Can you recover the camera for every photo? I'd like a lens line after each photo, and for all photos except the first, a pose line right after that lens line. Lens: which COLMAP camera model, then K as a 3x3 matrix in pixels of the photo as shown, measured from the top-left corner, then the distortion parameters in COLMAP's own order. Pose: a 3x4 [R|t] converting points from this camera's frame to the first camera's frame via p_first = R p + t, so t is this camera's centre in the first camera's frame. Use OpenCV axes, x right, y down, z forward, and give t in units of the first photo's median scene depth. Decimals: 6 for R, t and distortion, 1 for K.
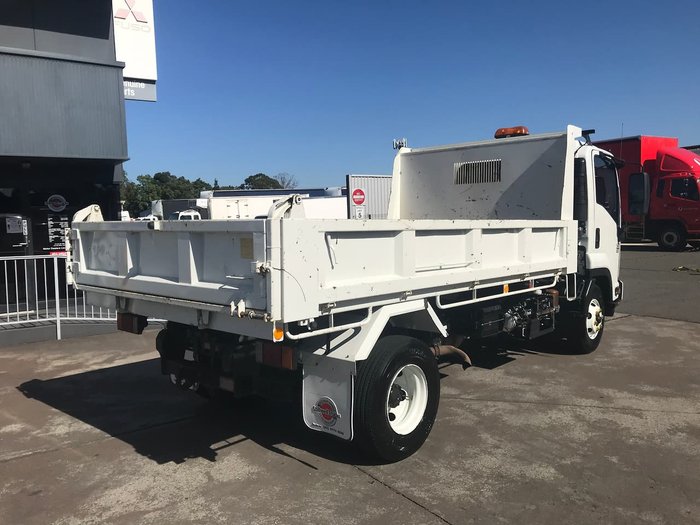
lens RADIAL K [[575.6, 0, 345.4], [0, 575.6, 263.5], [0, 0, 1]] dist [0.029859, -0.030558]
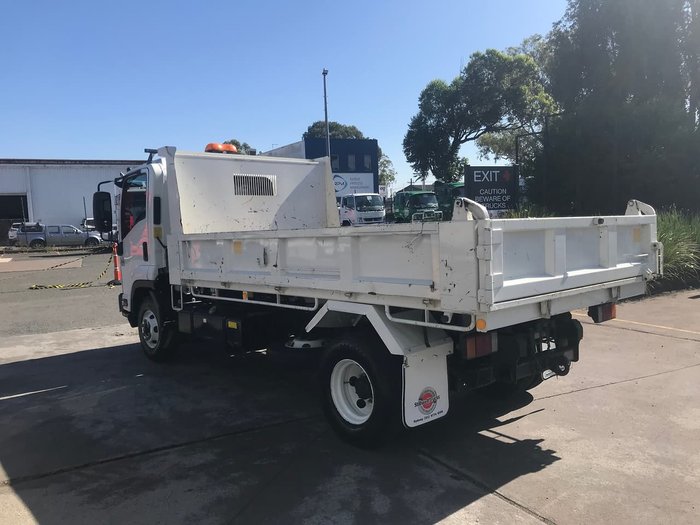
lens RADIAL K [[575.6, 0, 344.2], [0, 575.6, 260.4], [0, 0, 1]] dist [0.029859, -0.030558]
pose [[0.122854, -0.046251, 0.991346, -1.124882], [0.100569, 0.994351, 0.033928, -0.057322], [-0.987316, 0.095531, 0.126812, 1.009734]]
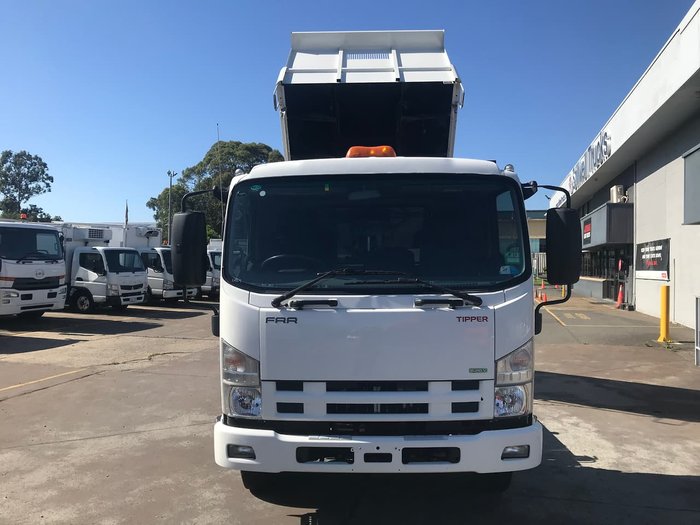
lens RADIAL K [[575.6, 0, 350.6], [0, 575.6, 263.6], [0, 0, 1]] dist [0.029859, -0.030558]
pose [[-0.757583, 0.020404, -0.652420, 1.119609], [-0.035270, 0.996772, 0.072128, -0.225215], [0.651786, 0.077654, -0.754417, 2.262355]]
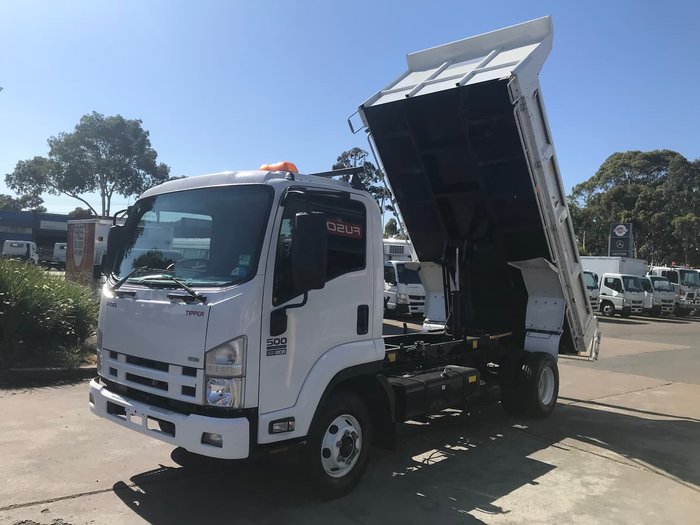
lens RADIAL K [[575.6, 0, 348.2], [0, 575.6, 259.2], [0, 0, 1]] dist [0.029859, -0.030558]
pose [[-0.999755, -0.015063, -0.016222, 0.314188], [-0.015874, 0.998567, 0.051104, -0.231400], [0.015429, 0.051349, -0.998562, 2.647057]]
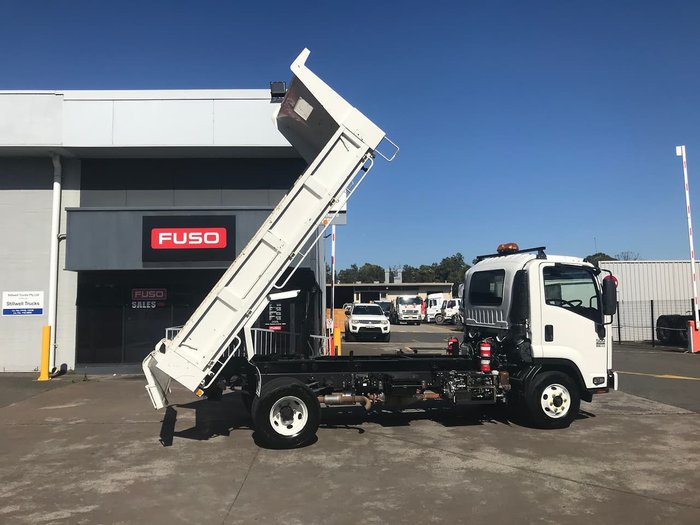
lens RADIAL K [[575.6, 0, 348.4], [0, 575.6, 261.7], [0, 0, 1]] dist [0.029859, -0.030558]
pose [[0.837374, -0.021650, -0.546201, 1.050609], [-0.056368, 0.990469, -0.125676, -0.022197], [0.543716, 0.136026, 0.828173, -0.385165]]
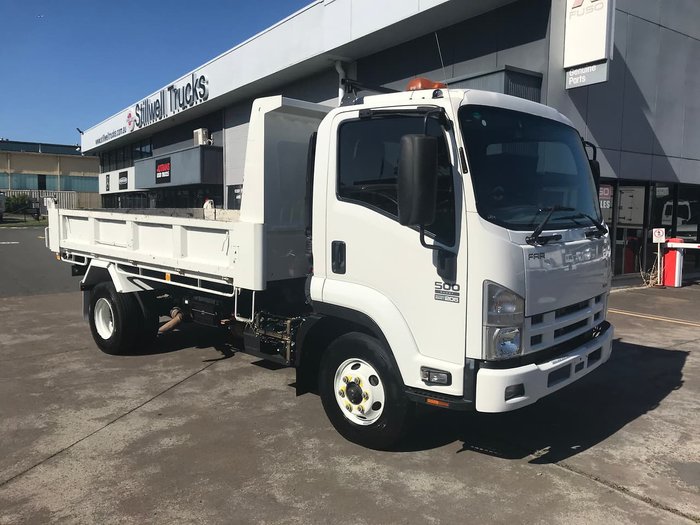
lens RADIAL K [[575.6, 0, 348.7], [0, 575.6, 265.0], [0, 0, 1]] dist [0.029859, -0.030558]
pose [[-0.009139, 0.123157, -0.992345, 1.453273], [-0.086316, 0.988585, 0.123485, -0.155782], [0.996226, 0.086784, 0.001596, 1.404807]]
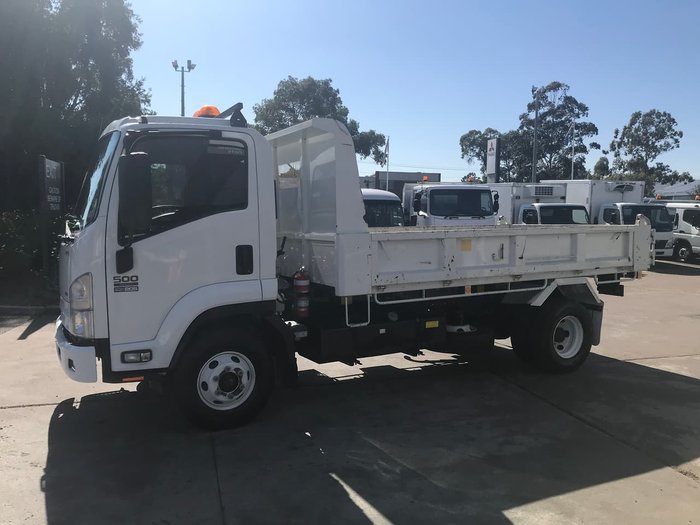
lens RADIAL K [[575.6, 0, 350.5], [0, 575.6, 266.4], [0, 0, 1]] dist [0.029859, -0.030558]
pose [[-0.942859, -0.009288, 0.333062, -0.216291], [0.041108, 0.988732, 0.143944, -0.200634], [-0.330646, 0.149411, -0.931853, 2.529014]]
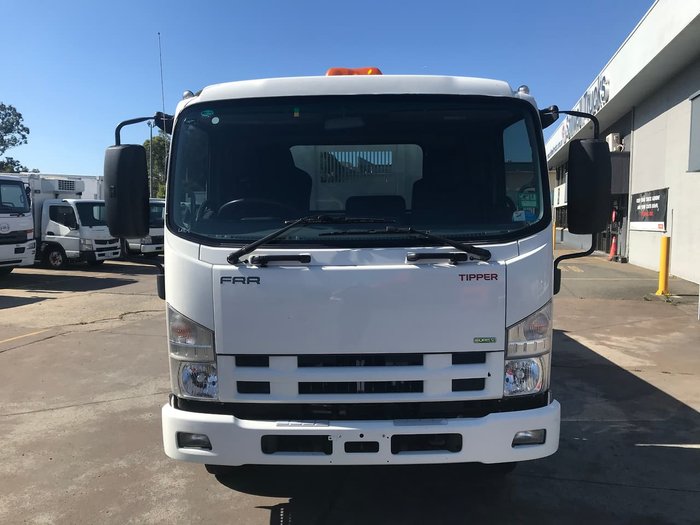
lens RADIAL K [[575.6, 0, 351.7], [0, 575.6, 265.0], [0, 0, 1]] dist [0.029859, -0.030558]
pose [[-0.742644, 0.078850, -0.665029, 1.011551], [-0.032299, 0.987671, 0.153173, -0.205641], [0.668908, 0.135232, -0.730941, 2.156724]]
